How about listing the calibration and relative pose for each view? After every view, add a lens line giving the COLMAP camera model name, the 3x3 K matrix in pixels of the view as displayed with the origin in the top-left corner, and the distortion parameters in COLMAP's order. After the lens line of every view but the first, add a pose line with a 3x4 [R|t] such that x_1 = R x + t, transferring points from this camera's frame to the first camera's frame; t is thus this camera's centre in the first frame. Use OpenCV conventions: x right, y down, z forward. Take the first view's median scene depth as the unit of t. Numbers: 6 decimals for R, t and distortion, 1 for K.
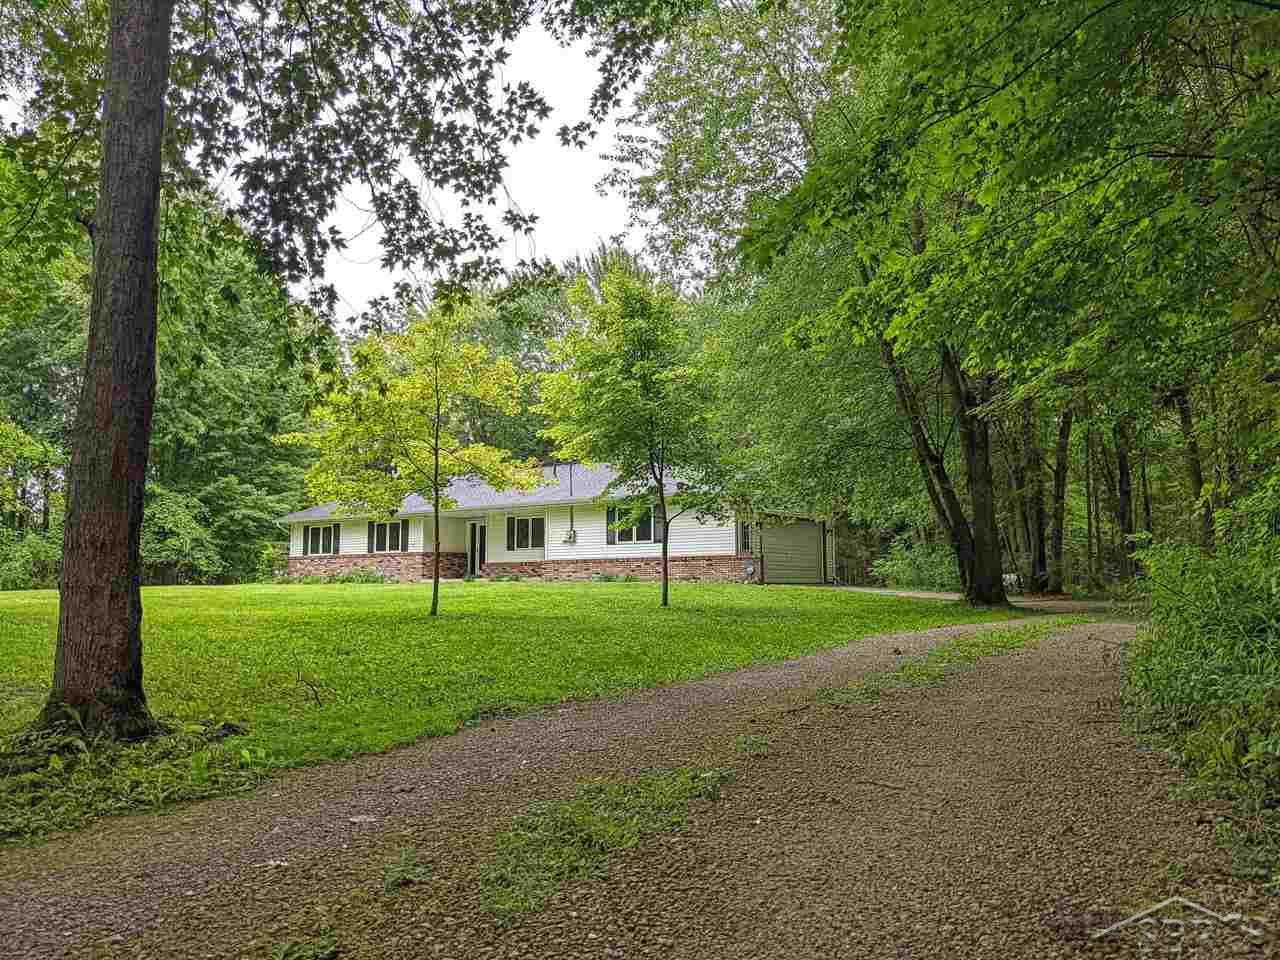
lens RADIAL K [[1014.9, 0, 639.9], [0, 1014.9, 479.6], [0, 0, 1]] dist [0.016736, -0.012306]
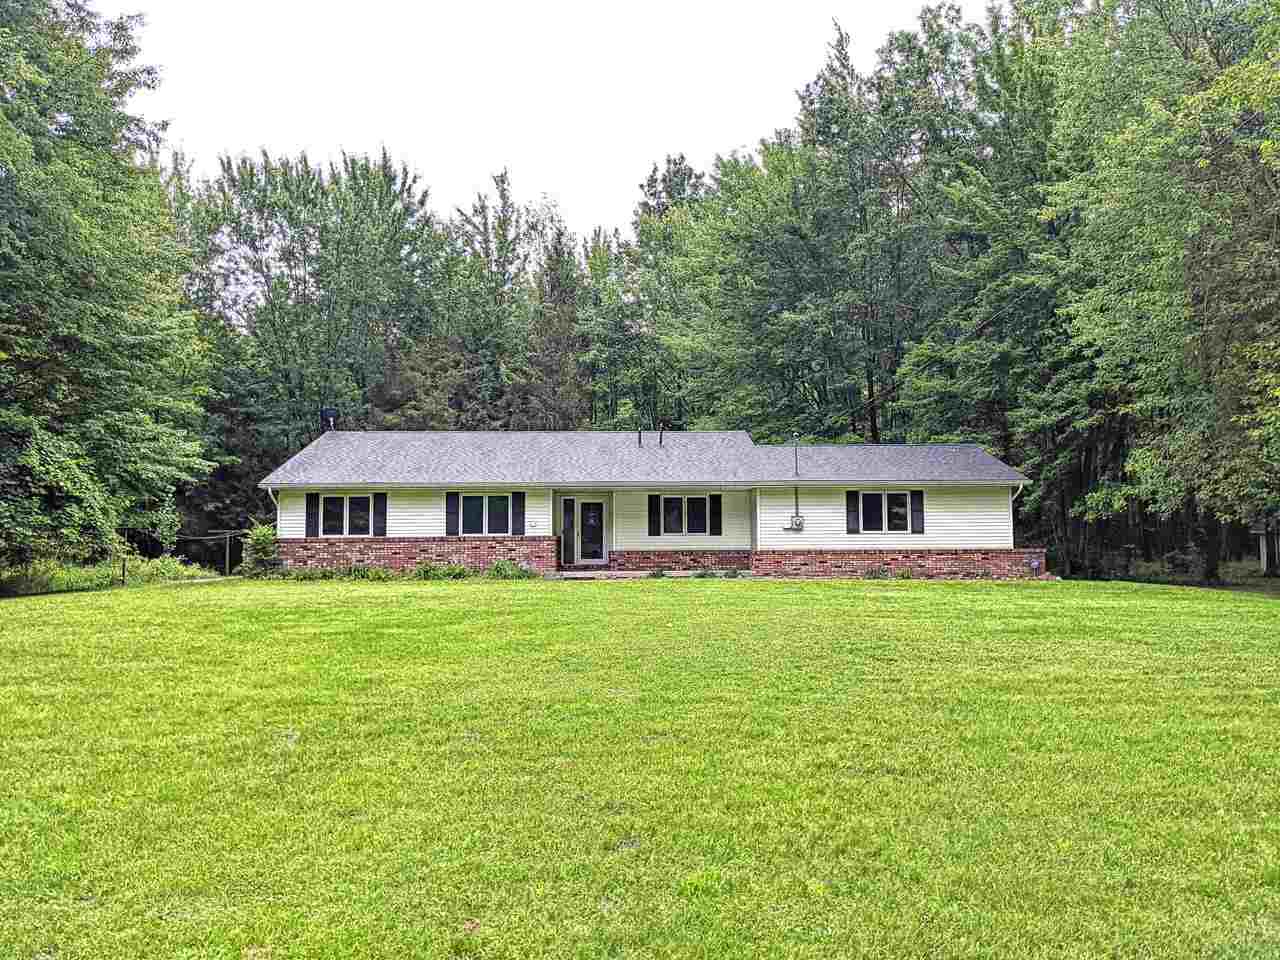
lens RADIAL K [[1014.9, 0, 639.9], [0, 1014.9, 479.8], [0, 0, 1]] dist [0.016736, -0.012306]
pose [[0.822219, 0.042999, 0.567545, -0.595688], [-0.060598, 0.998088, 0.012171, 0.016380], [-0.565936, -0.044399, 0.823252, 0.344664]]
